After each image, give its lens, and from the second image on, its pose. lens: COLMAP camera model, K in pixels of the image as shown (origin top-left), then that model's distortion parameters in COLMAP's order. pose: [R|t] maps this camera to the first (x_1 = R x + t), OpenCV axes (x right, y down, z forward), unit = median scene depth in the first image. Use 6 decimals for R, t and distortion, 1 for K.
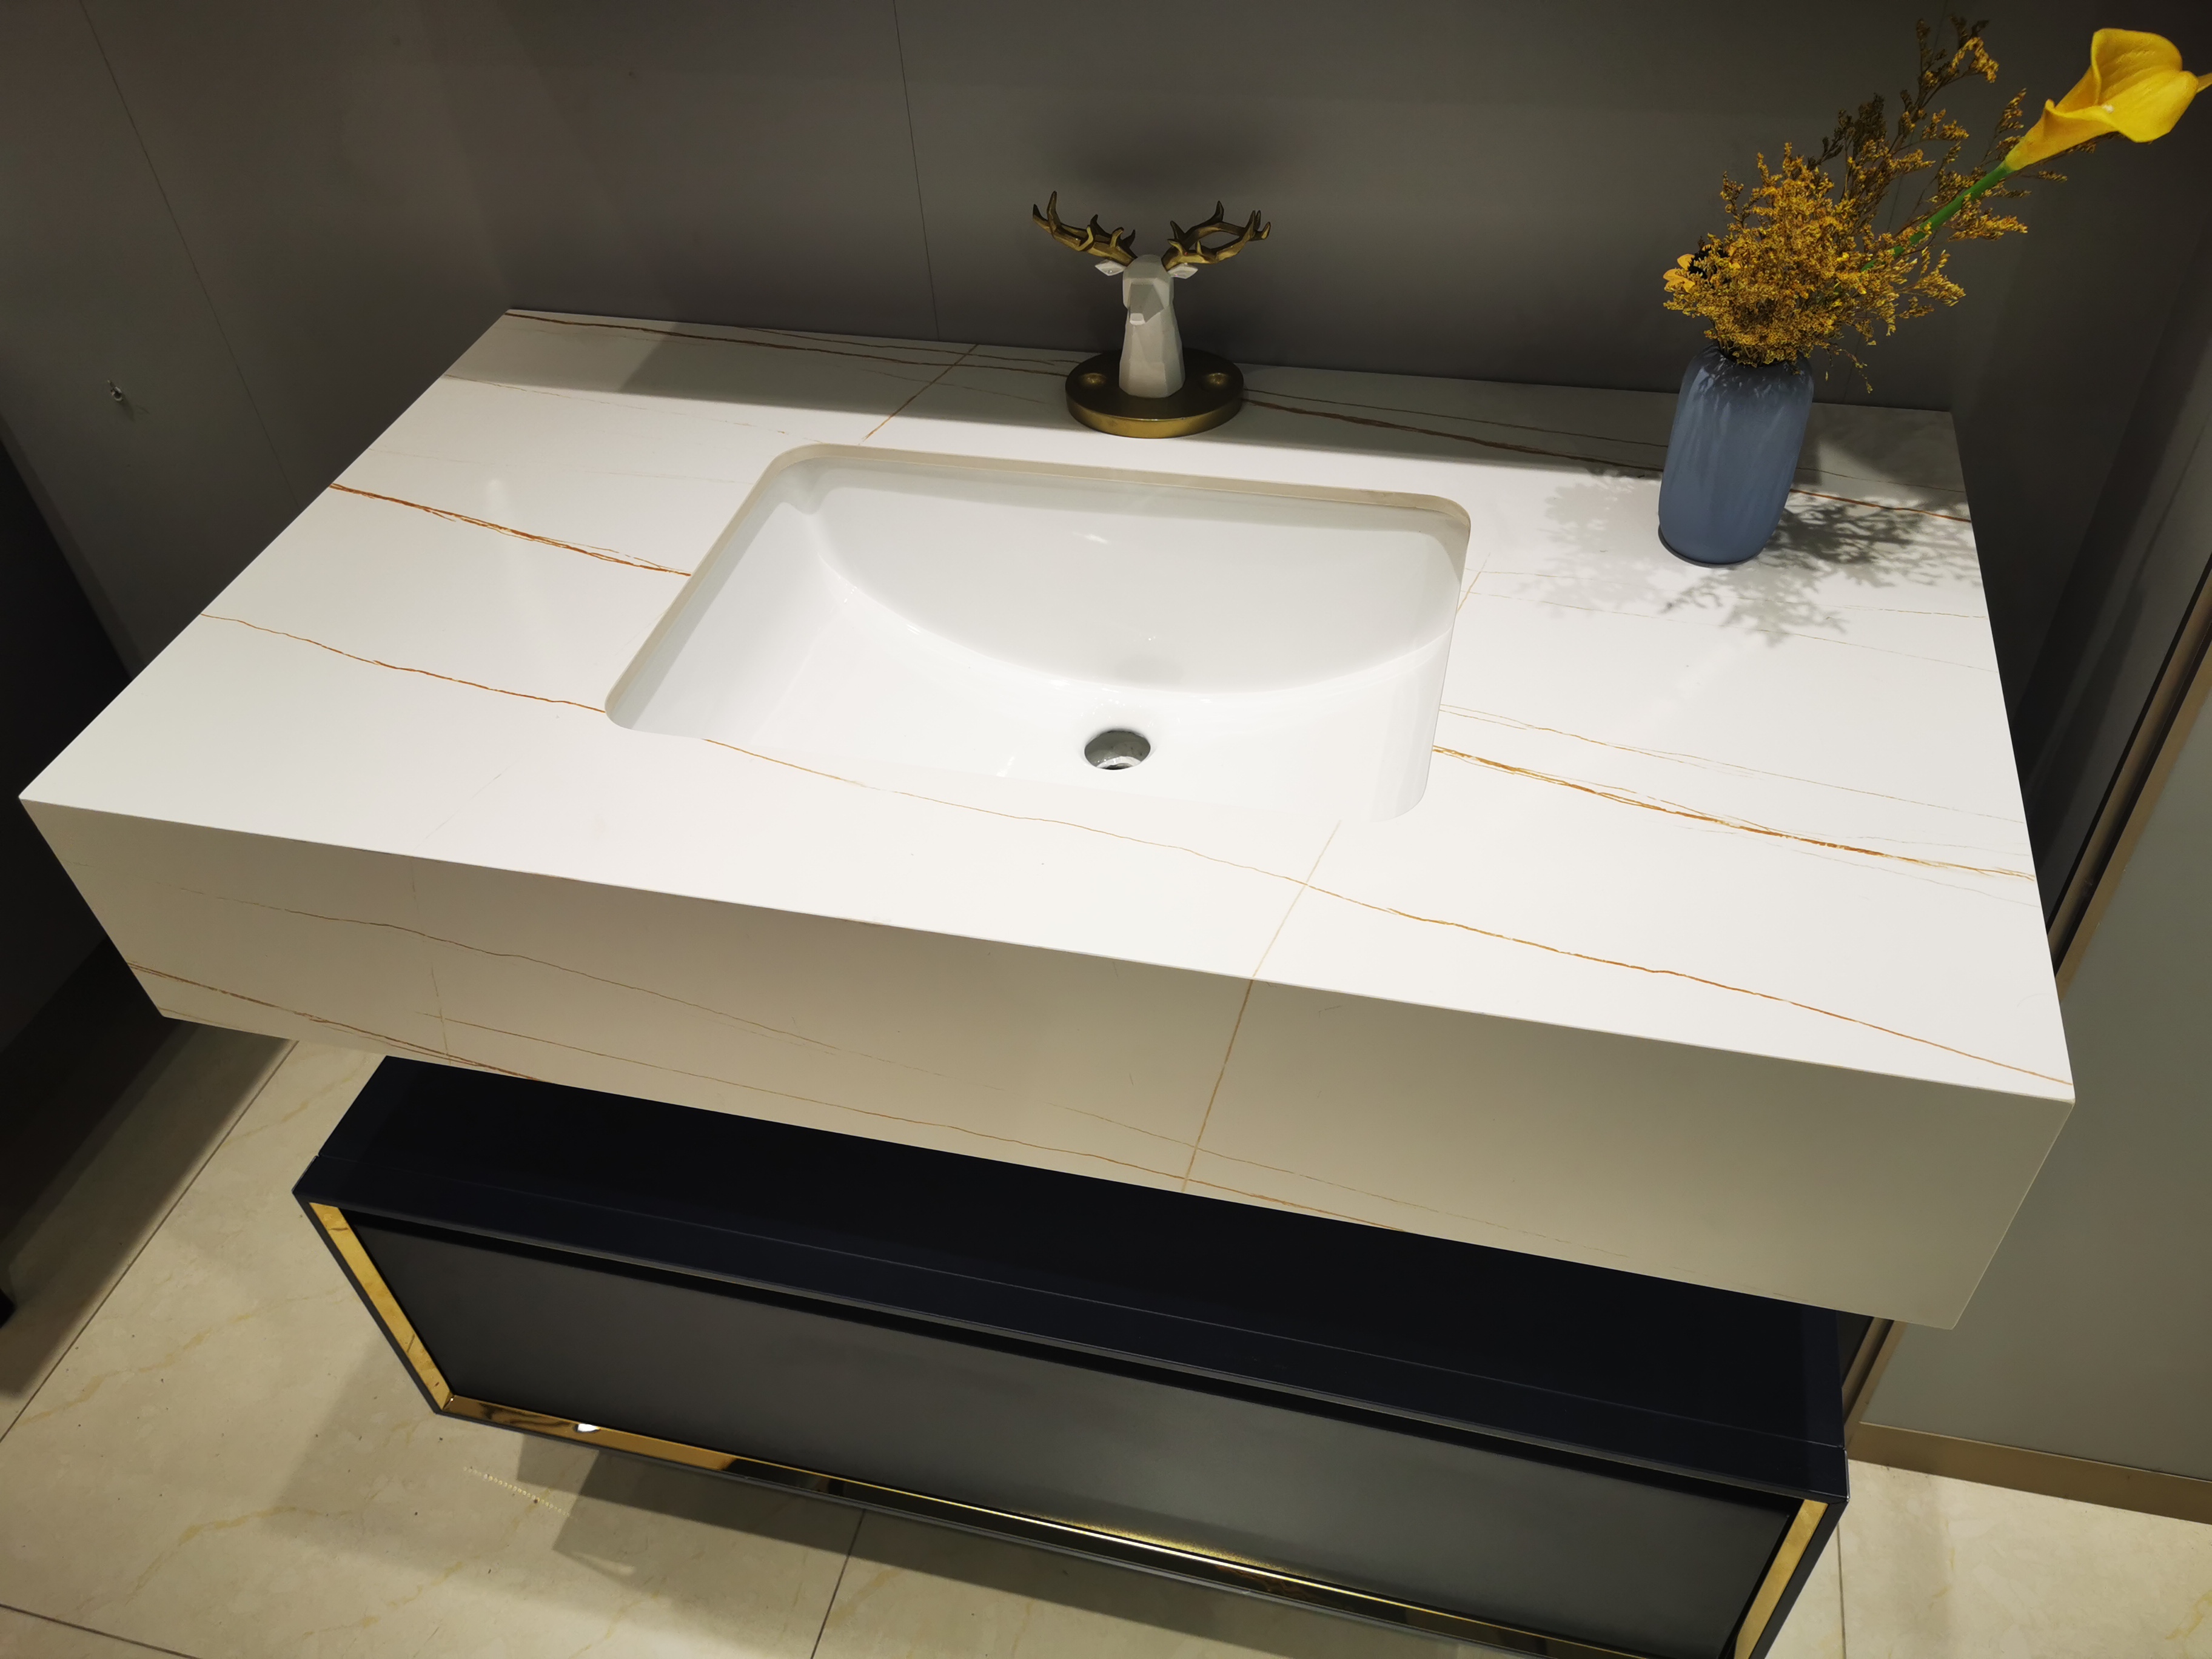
lens RADIAL K [[1737.9, 0, 1106.0], [0, 1737.9, 829.5], [0, 0, 1]] dist [0.056233, -0.081152]
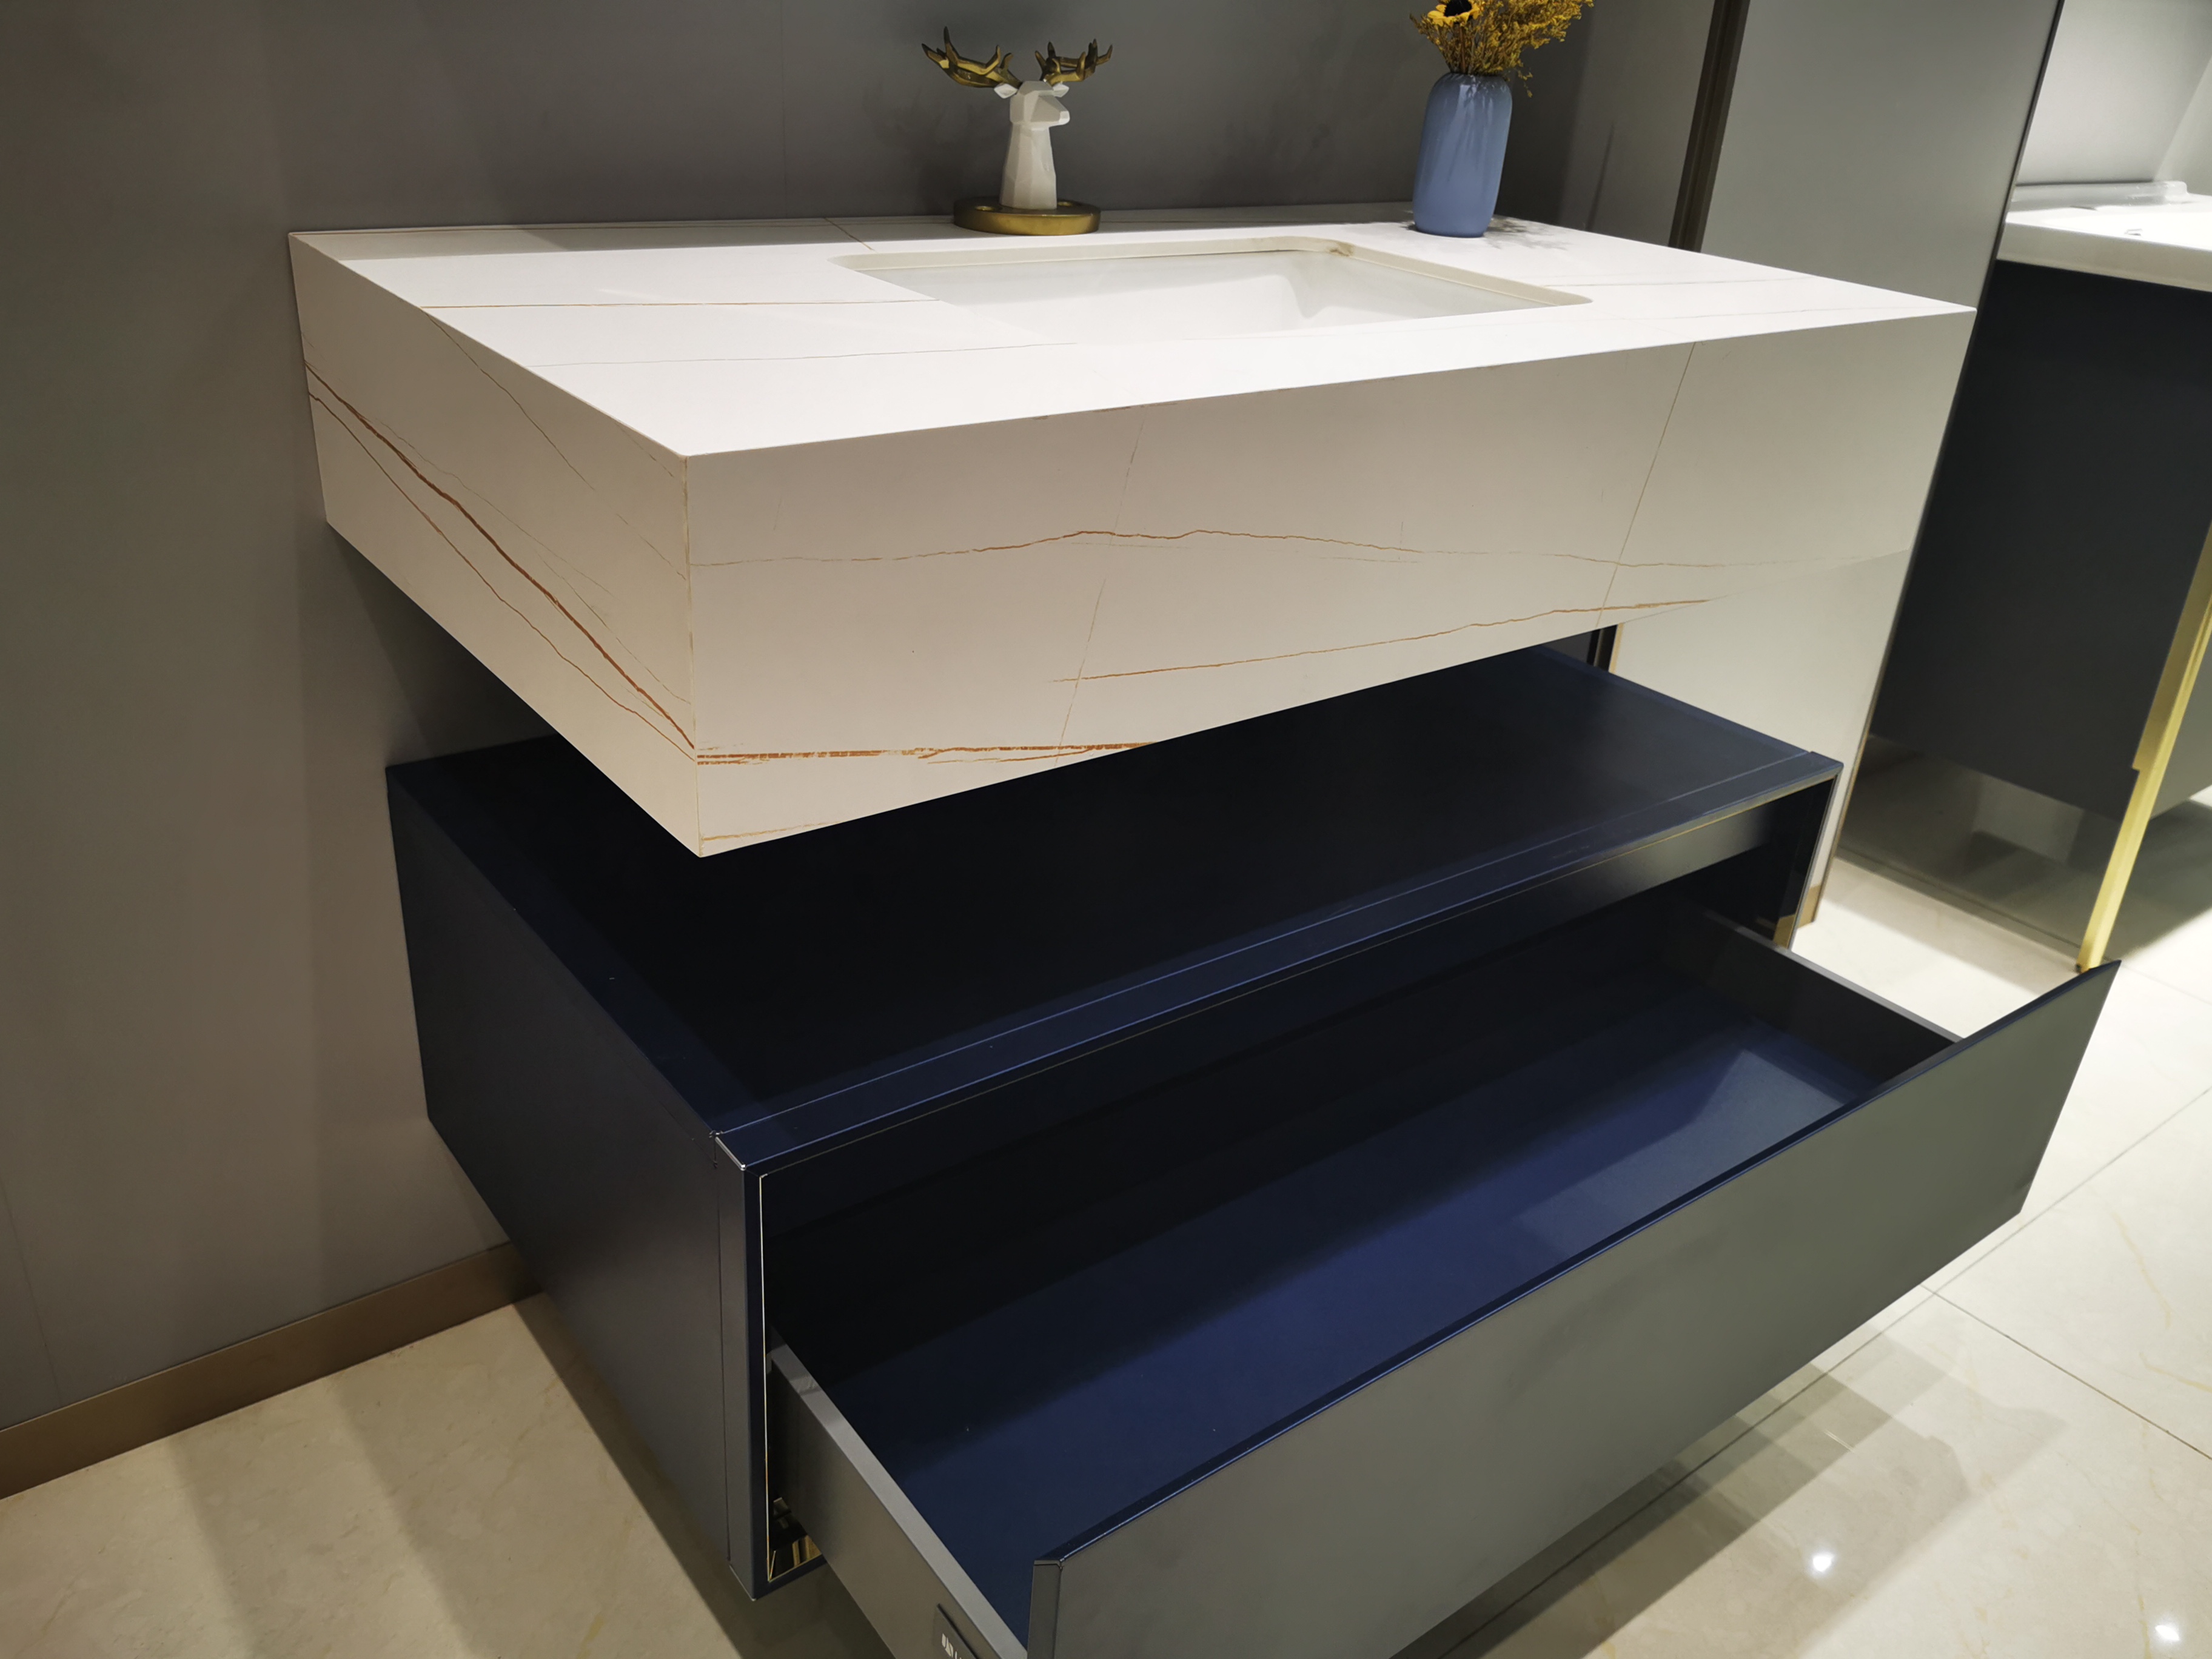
lens RADIAL K [[1737.9, 0, 1106.0], [0, 1737.9, 829.5], [0, 0, 1]] dist [0.056233, -0.081152]
pose [[0.617224, -0.242692, 0.748422, -0.950291], [0.466952, 0.878588, -0.100194, 0.255885], [-0.633239, 0.411319, 0.655611, 0.407501]]
